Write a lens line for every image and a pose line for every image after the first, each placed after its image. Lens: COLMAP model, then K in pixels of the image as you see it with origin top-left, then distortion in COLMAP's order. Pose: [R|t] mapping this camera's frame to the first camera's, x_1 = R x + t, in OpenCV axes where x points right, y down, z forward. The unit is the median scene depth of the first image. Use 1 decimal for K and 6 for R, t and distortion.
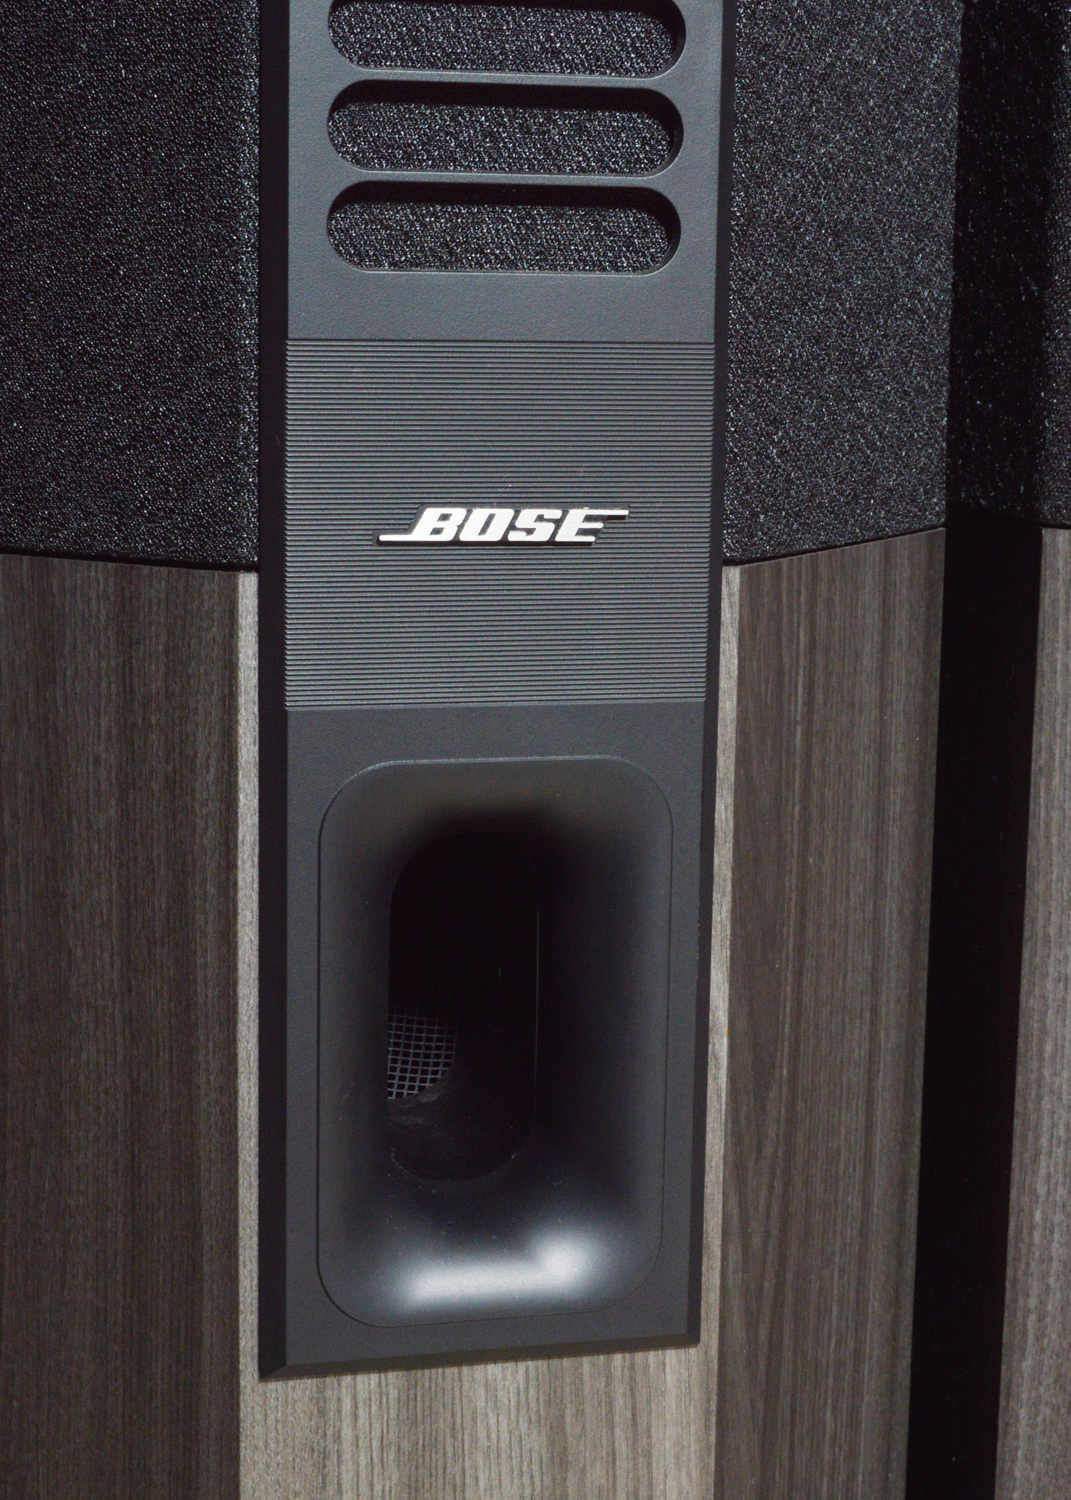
lens RADIAL K [[2904.6, 0, 551.9], [0, 2904.6, 777.7], [0, 0, 1]] dist [-0.039312, -0.037922]
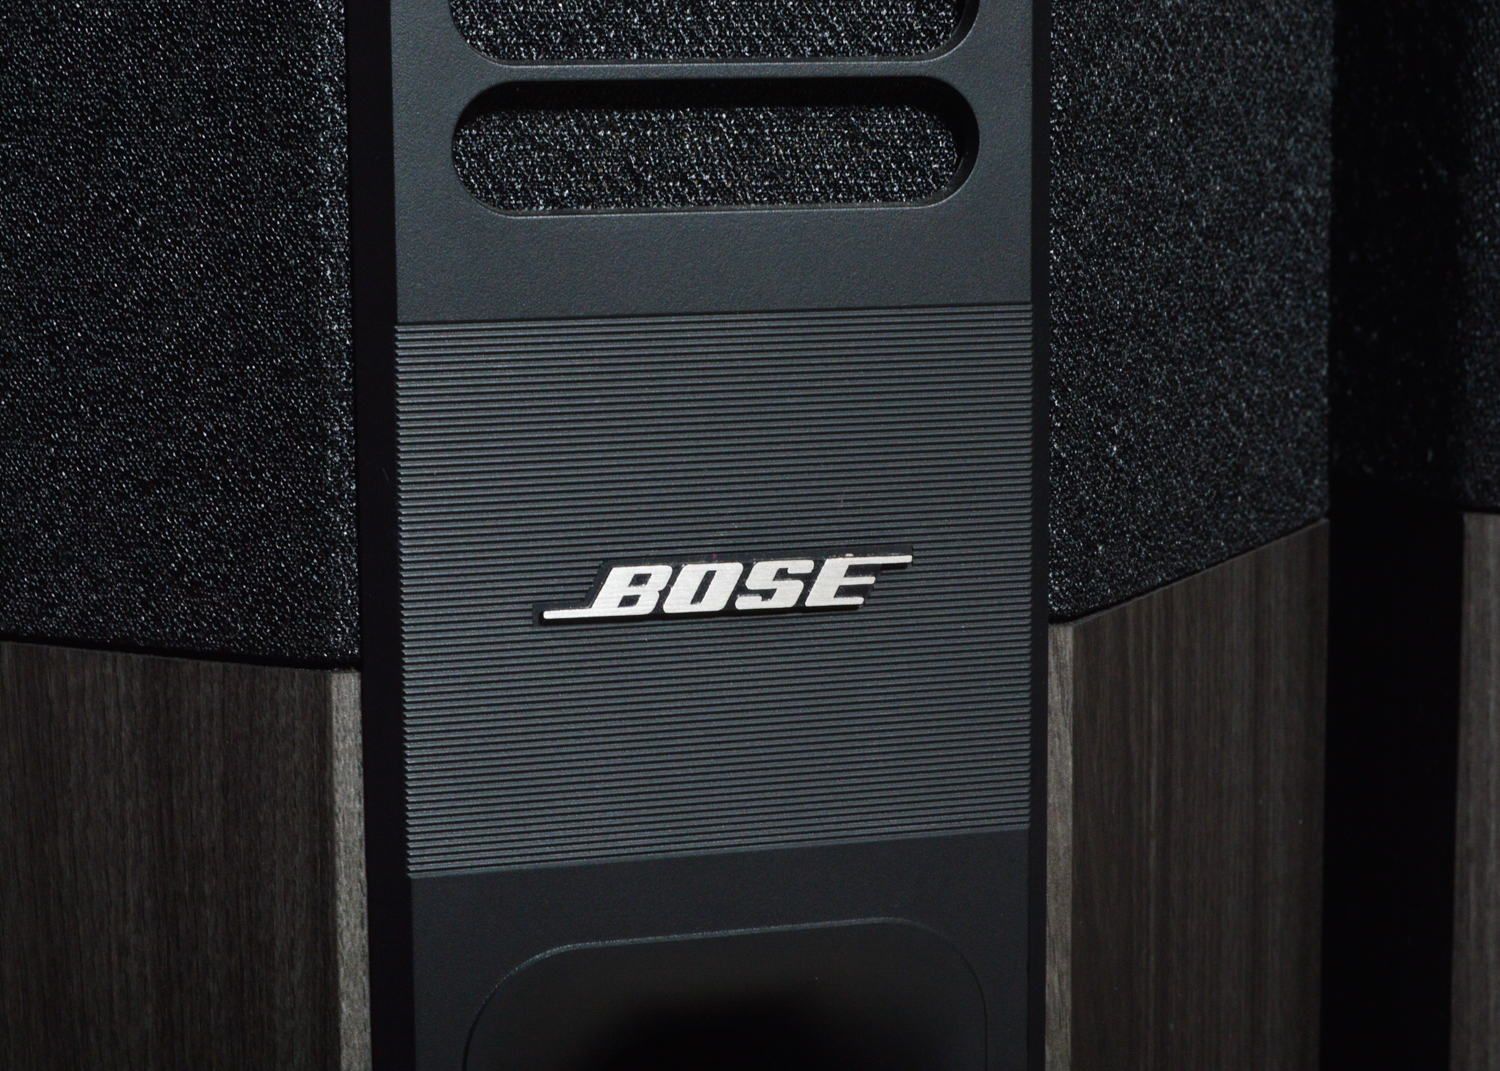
lens RADIAL K [[3450.5, 0, 791.1], [0, 3450.5, 570.2], [0, 0, 1]] dist [-0.040870, 0.003312]
pose [[0.998708, -0.030255, 0.040823, -0.033580], [0.030881, 0.999414, -0.014780, -0.076920], [-0.040352, 0.016022, 0.999057, 0.204342]]
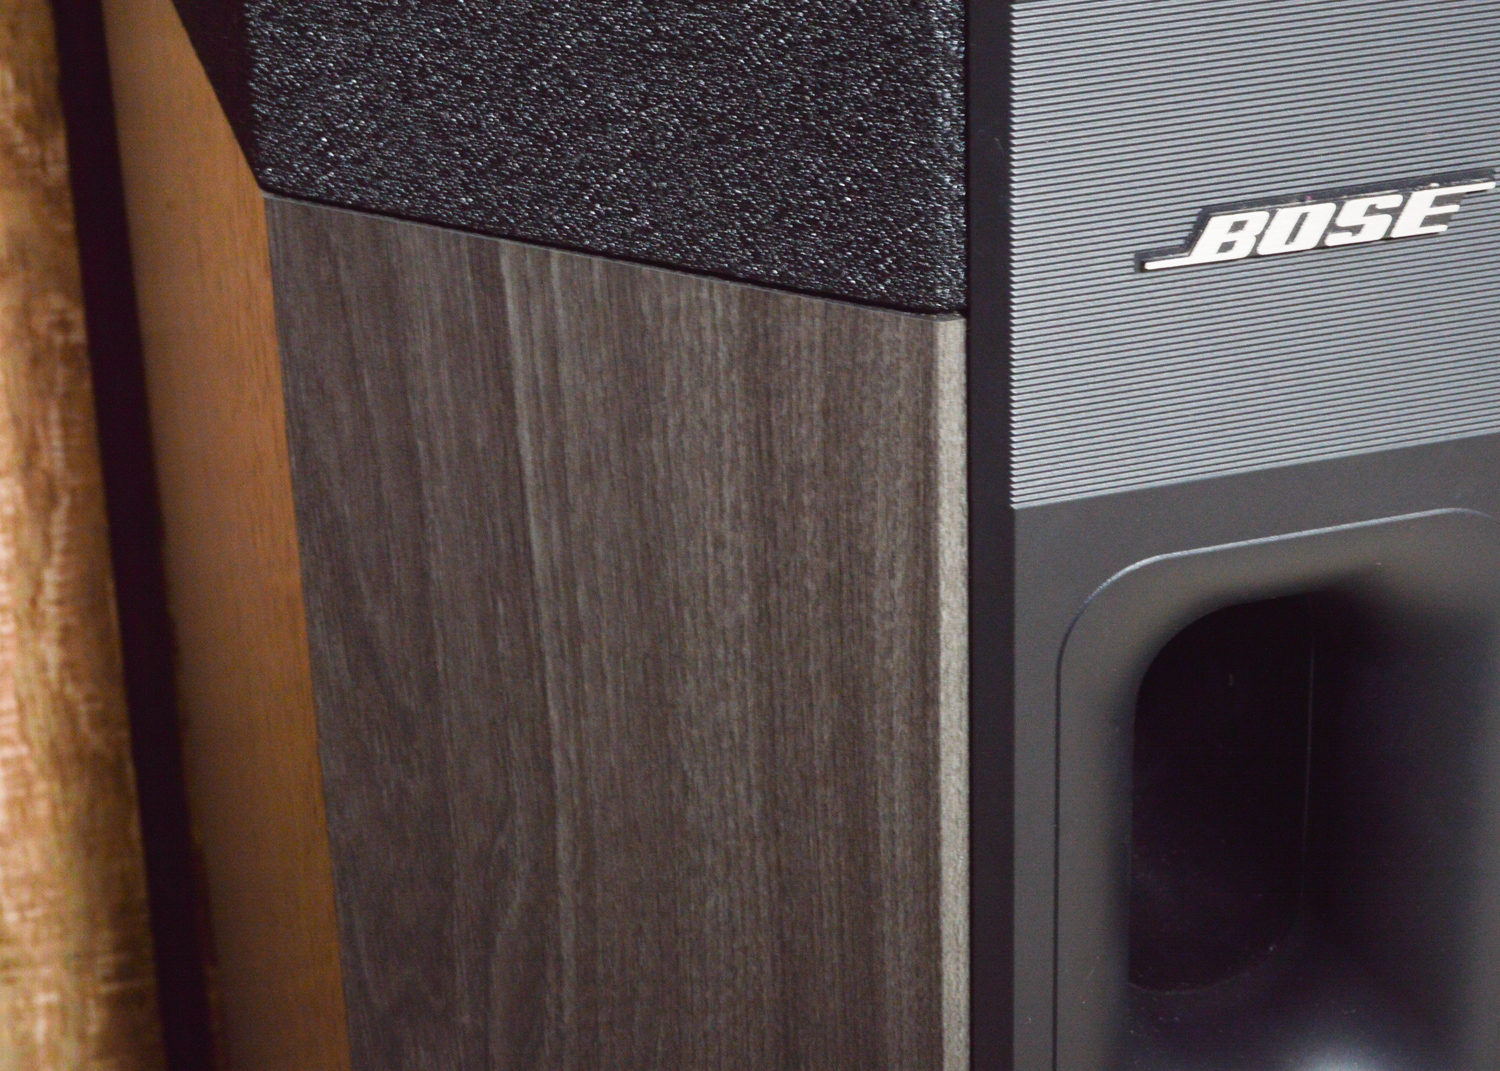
lens RADIAL K [[3536.9, 0, 750.0], [0, 3536.9, 535.5], [0, 0, 1]] dist [-0.022643, -0.277441]
pose [[0.998684, -0.050073, -0.011116, -0.141410], [0.051128, 0.954508, 0.293769, -0.262155], [-0.004099, -0.293951, 0.955812, 0.182472]]
